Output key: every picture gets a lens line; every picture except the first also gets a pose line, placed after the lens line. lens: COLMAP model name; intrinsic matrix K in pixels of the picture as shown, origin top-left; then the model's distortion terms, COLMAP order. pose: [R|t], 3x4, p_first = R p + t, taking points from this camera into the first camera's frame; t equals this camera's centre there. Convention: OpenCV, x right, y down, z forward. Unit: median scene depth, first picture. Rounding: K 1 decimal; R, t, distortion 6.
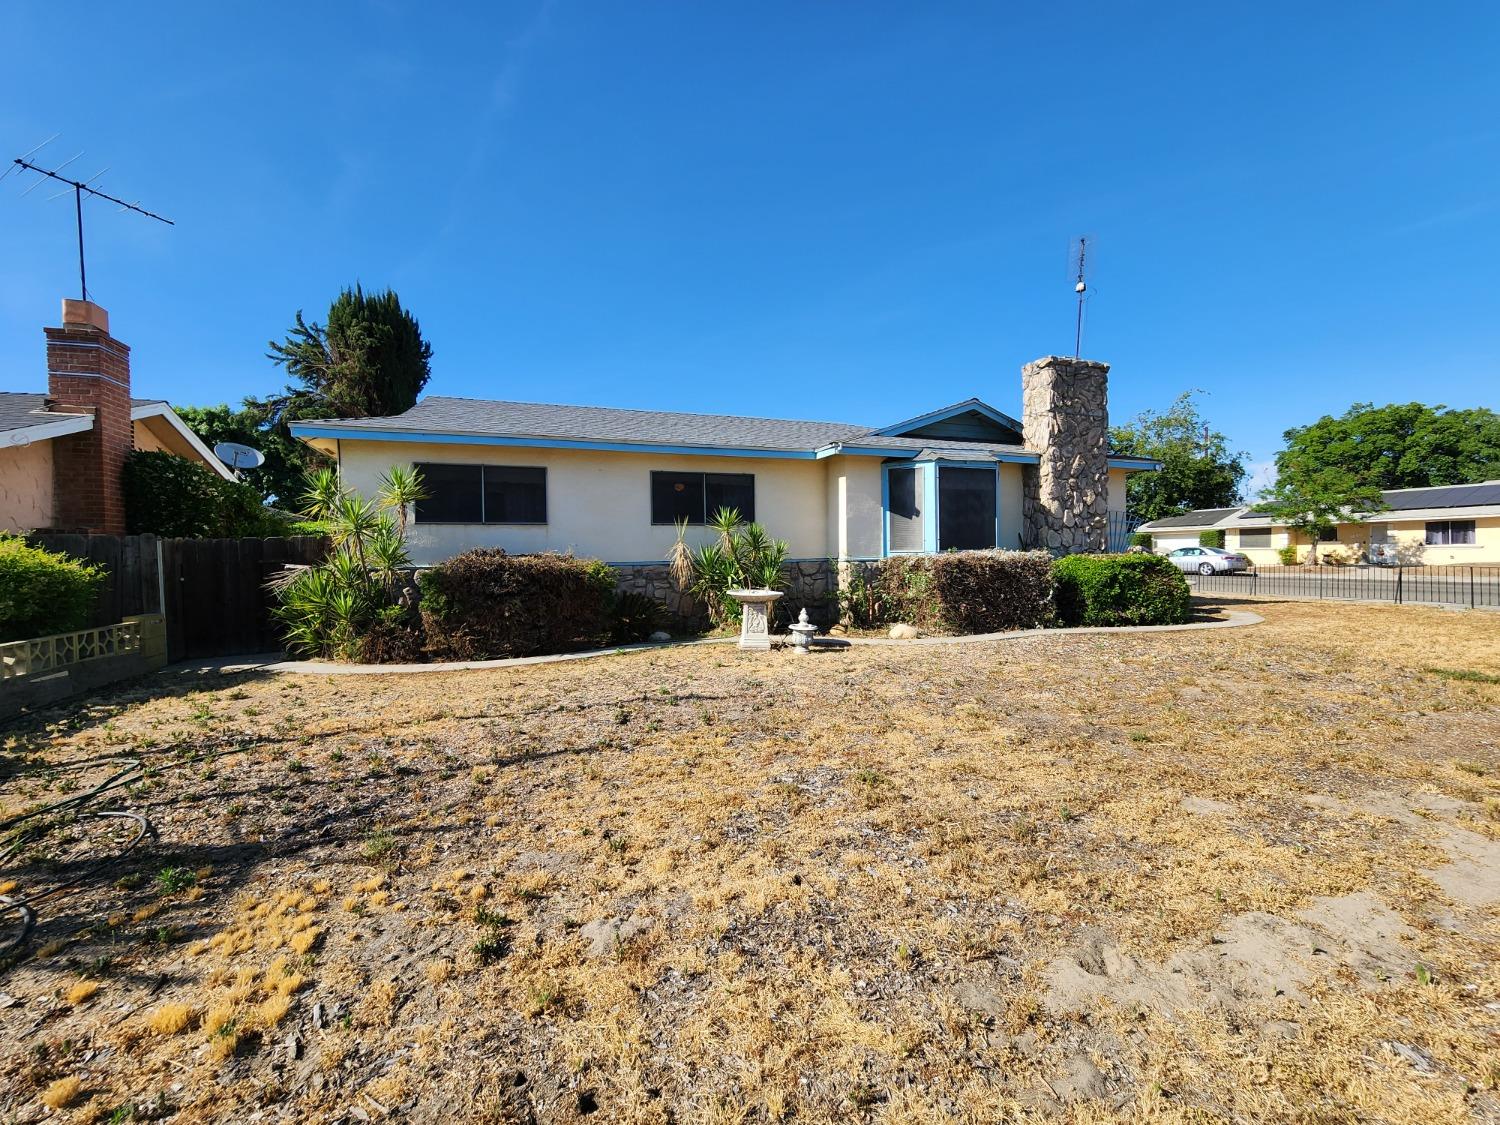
lens RADIAL K [[623.9, 0, 753.9], [0, 623.9, 566.7], [0, 0, 1]] dist [0.002435, -0.001453]
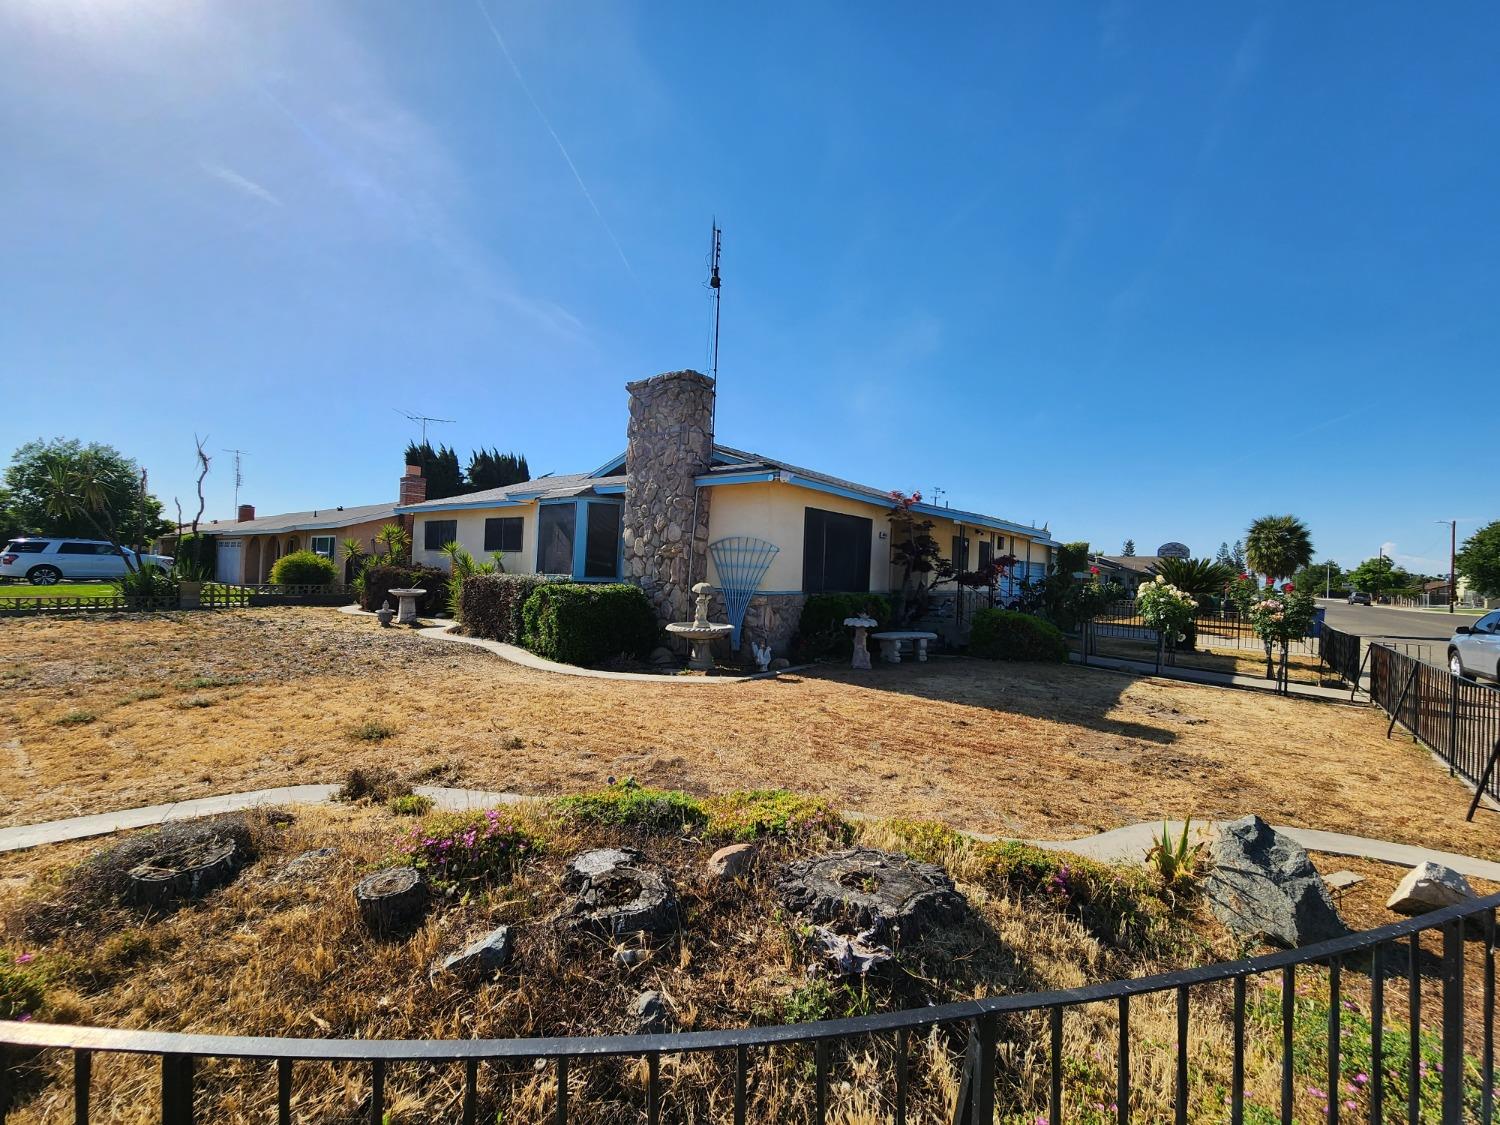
lens RADIAL K [[623.9, 0, 757.4], [0, 623.9, 564.6], [0, 0, 1]] dist [0.002435, -0.001453]
pose [[0.519319, 0.020382, -0.854337, 1.525581], [-0.065520, 0.997723, -0.016024, -0.050948], [0.852065, 0.064298, 0.519472, 0.723072]]
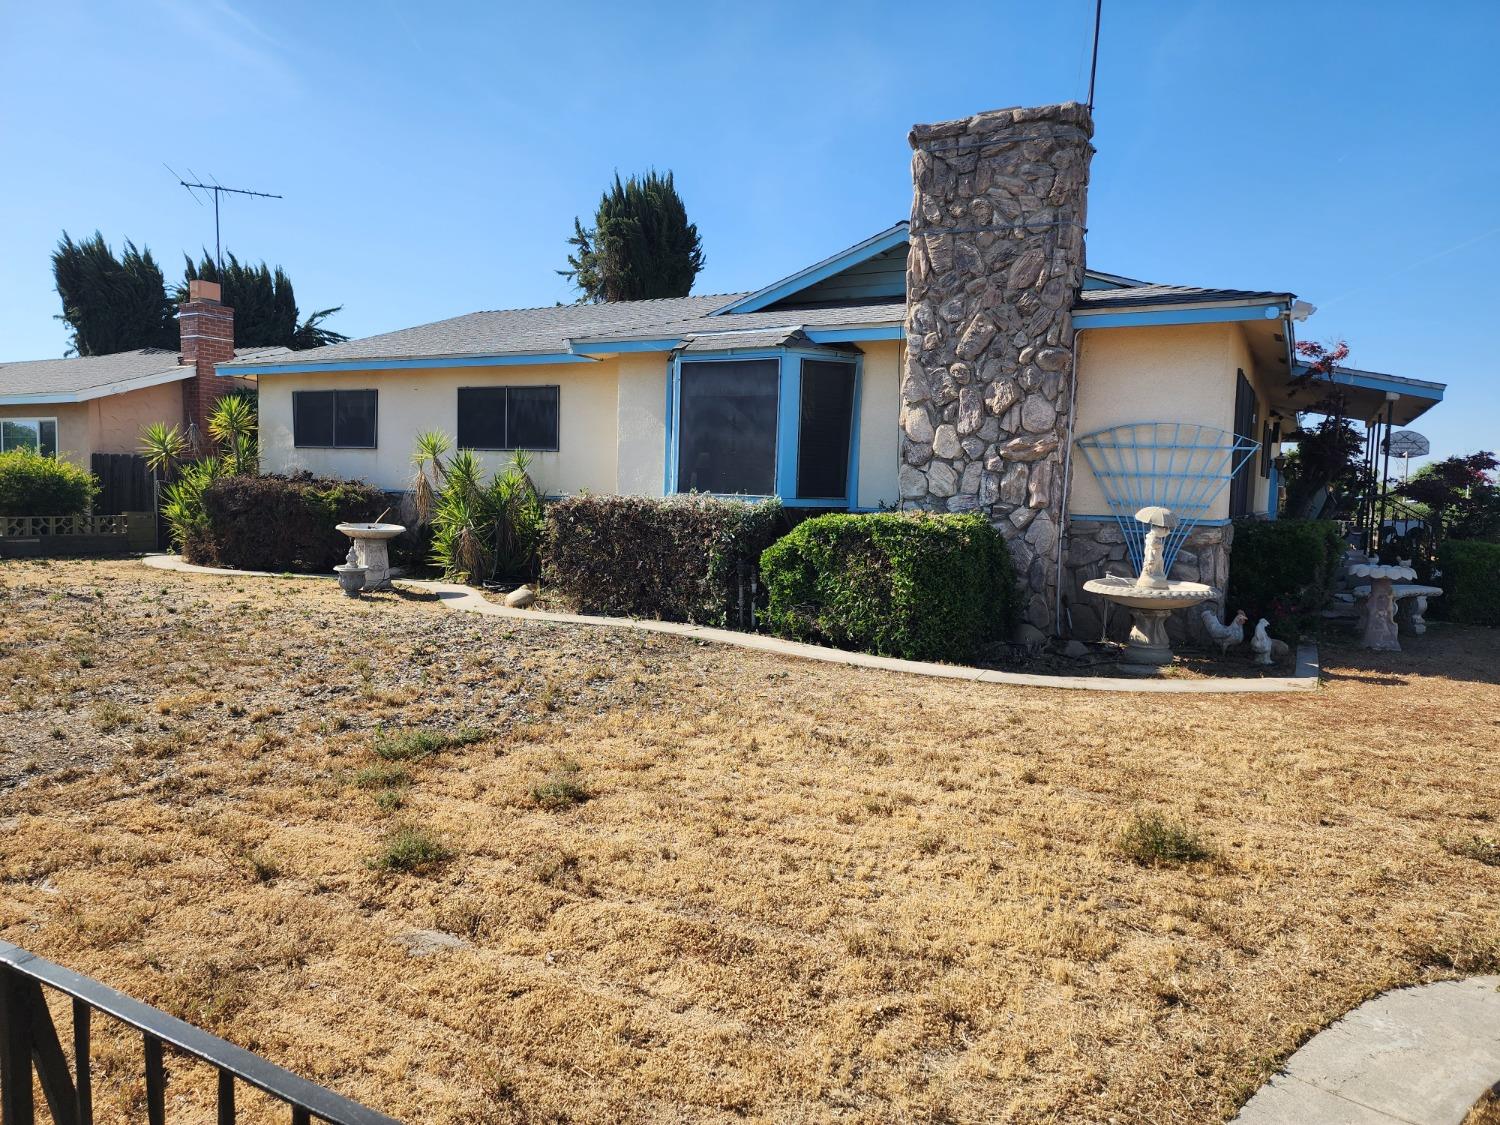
lens RADIAL K [[1011.1, 0, 750.1], [0, 1011.1, 563.2], [0, 0, 1]] dist [0.052013, -0.022645]
pose [[0.648672, 0.088159, -0.755945, 1.129595], [-0.054057, 0.996097, 0.069780, -0.029590], [0.759146, -0.004400, 0.650906, 0.365081]]
